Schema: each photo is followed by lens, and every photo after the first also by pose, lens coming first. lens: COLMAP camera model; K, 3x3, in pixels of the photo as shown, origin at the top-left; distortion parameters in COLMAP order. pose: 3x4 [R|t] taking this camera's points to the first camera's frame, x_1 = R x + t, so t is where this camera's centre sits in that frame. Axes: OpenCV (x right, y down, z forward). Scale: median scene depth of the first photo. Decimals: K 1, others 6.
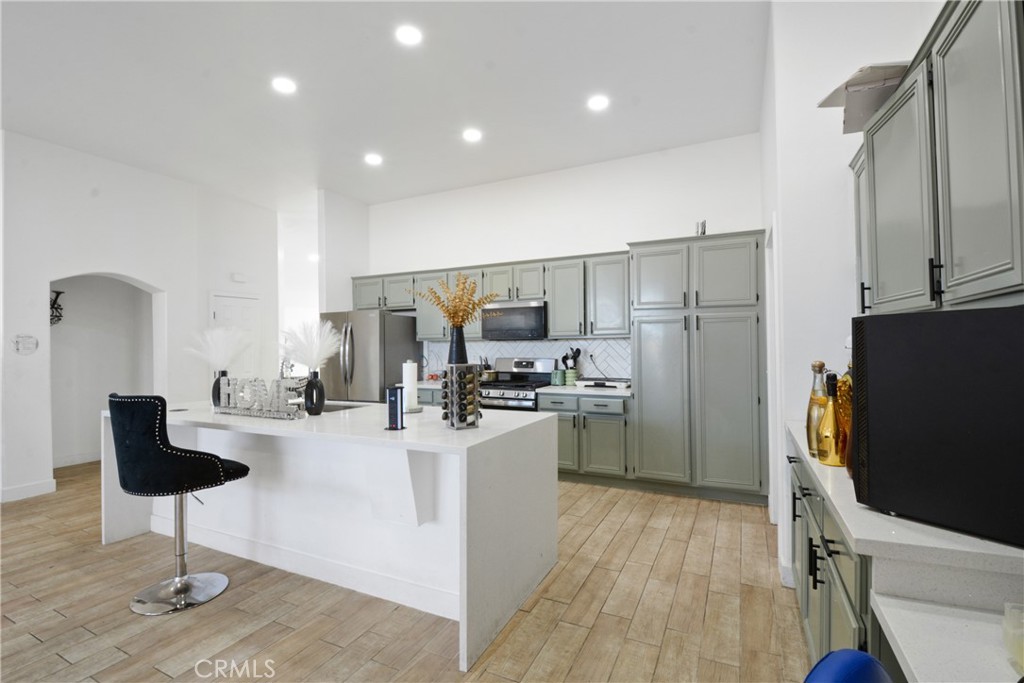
lens RADIAL K [[452.2, 0, 508.9], [0, 452.2, 339.6], [0, 0, 1]] dist [-0.011632, -0.005969]
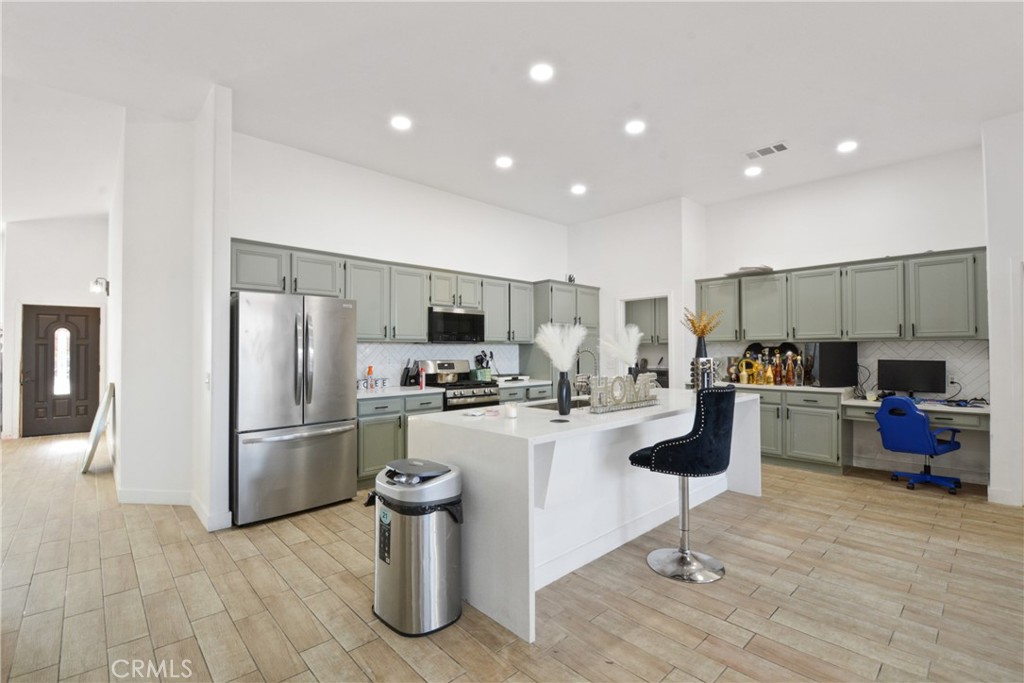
lens RADIAL K [[452.2, 0, 507.7], [0, 452.2, 342.0], [0, 0, 1]] dist [-0.011632, -0.005969]
pose [[0.373897, 0.027332, 0.927067, -1.324326], [-0.017115, 0.999599, -0.022568, 0.028784], [-0.927312, -0.007429, 0.374215, 0.671258]]
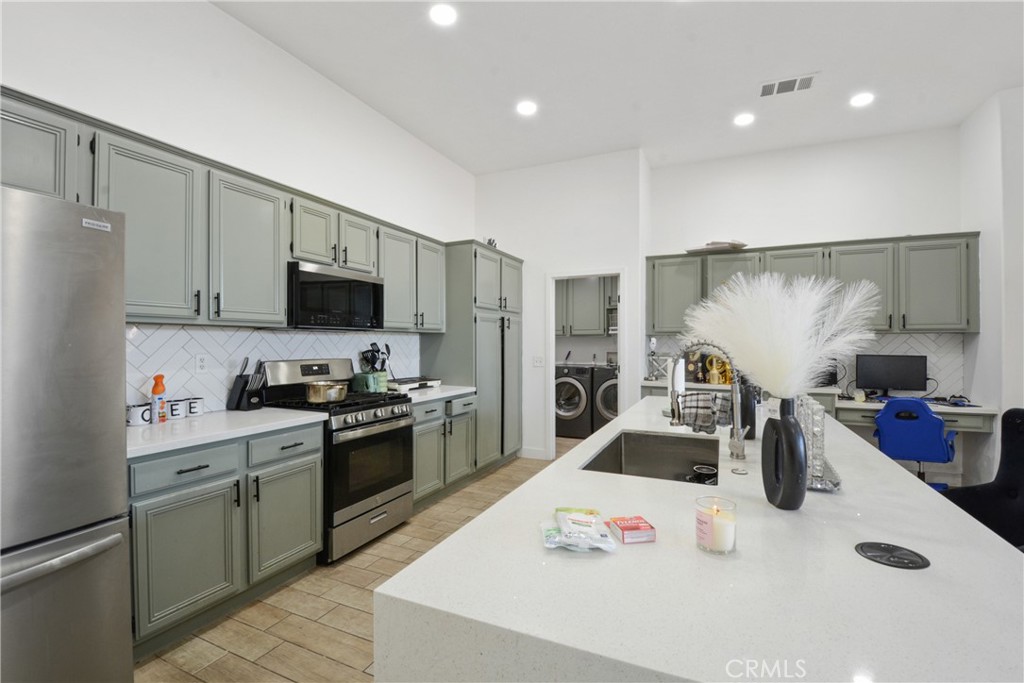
lens RADIAL K [[452.2, 0, 513.6], [0, 452.2, 343.2], [0, 0, 1]] dist [-0.011632, -0.005969]
pose [[-0.010827, 0.009764, 0.999894, -0.860238], [-0.016903, 0.999808, -0.009946, 0.029805], [-0.999799, -0.017009, -0.010660, 1.066694]]
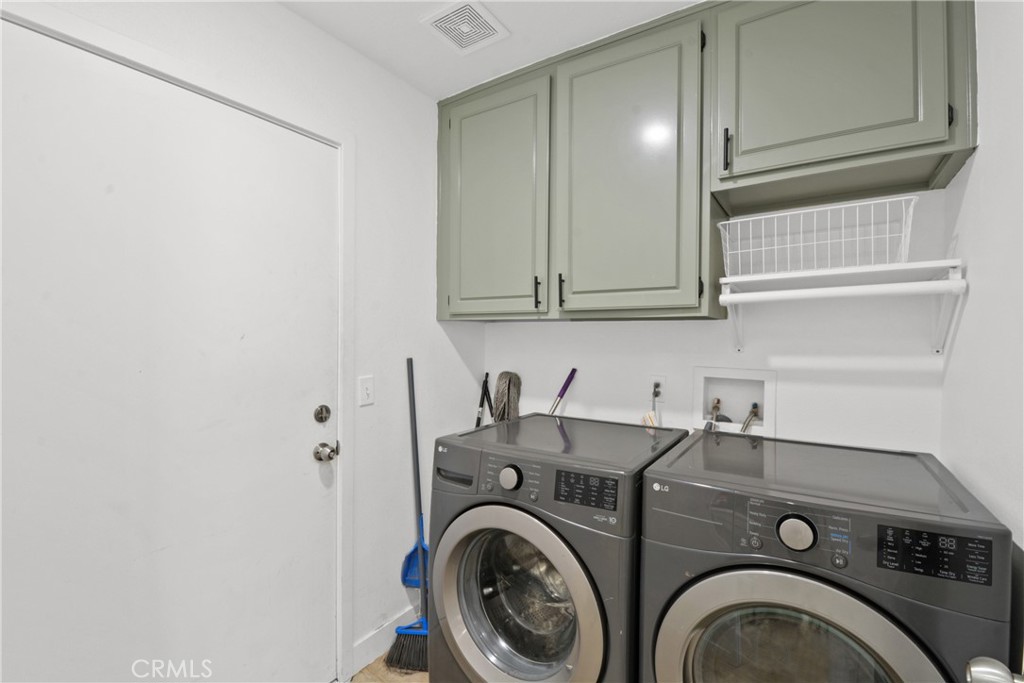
lens RADIAL K [[452.2, 0, 509.3], [0, 452.2, 343.4], [0, 0, 1]] dist [-0.011632, -0.005969]
pose [[0.149316, 0.017007, 0.988643, 0.500691], [-0.023544, 0.999630, -0.013640, 0.014706], [-0.988509, -0.021239, 0.149661, 0.797348]]
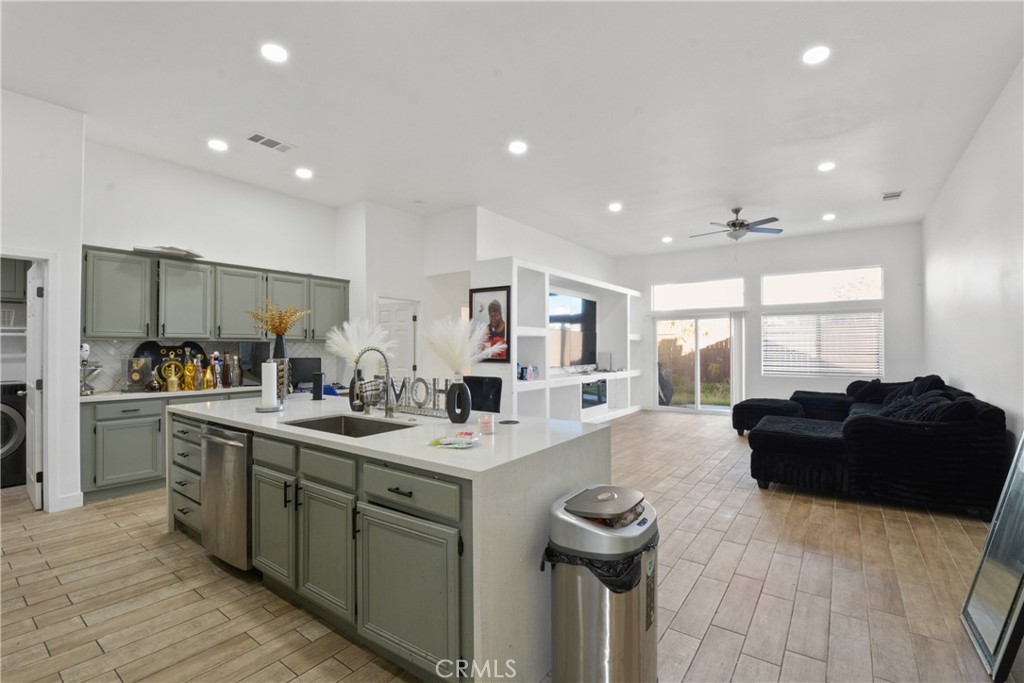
lens RADIAL K [[452.2, 0, 519.4], [0, 452.2, 343.0], [0, 0, 1]] dist [-0.011632, -0.005969]
pose [[-0.984080, 0.014393, 0.177144, -0.771229], [0.009124, 0.999492, -0.030525, 0.035583], [-0.177493, -0.028422, -0.983712, 1.530938]]
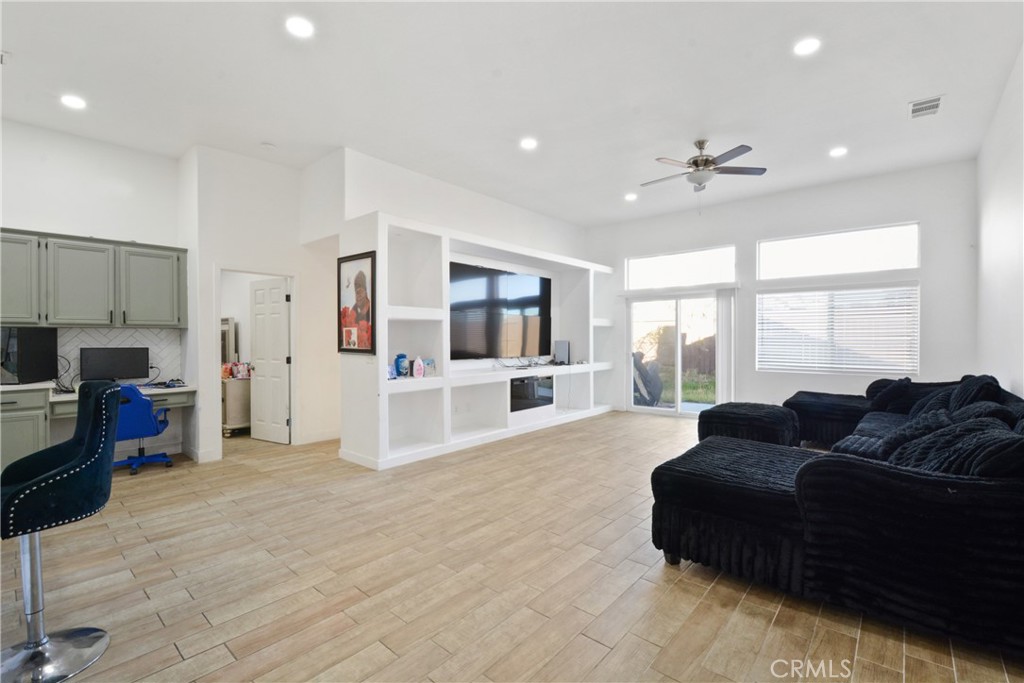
lens RADIAL K [[452.2, 0, 521.0], [0, 452.2, 344.8], [0, 0, 1]] dist [-0.011632, -0.005969]
pose [[-0.966858, 0.008812, 0.255164, -1.138997], [0.008237, 0.999961, -0.003324, 0.037411], [-0.255183, -0.001112, -0.966892, 1.004981]]
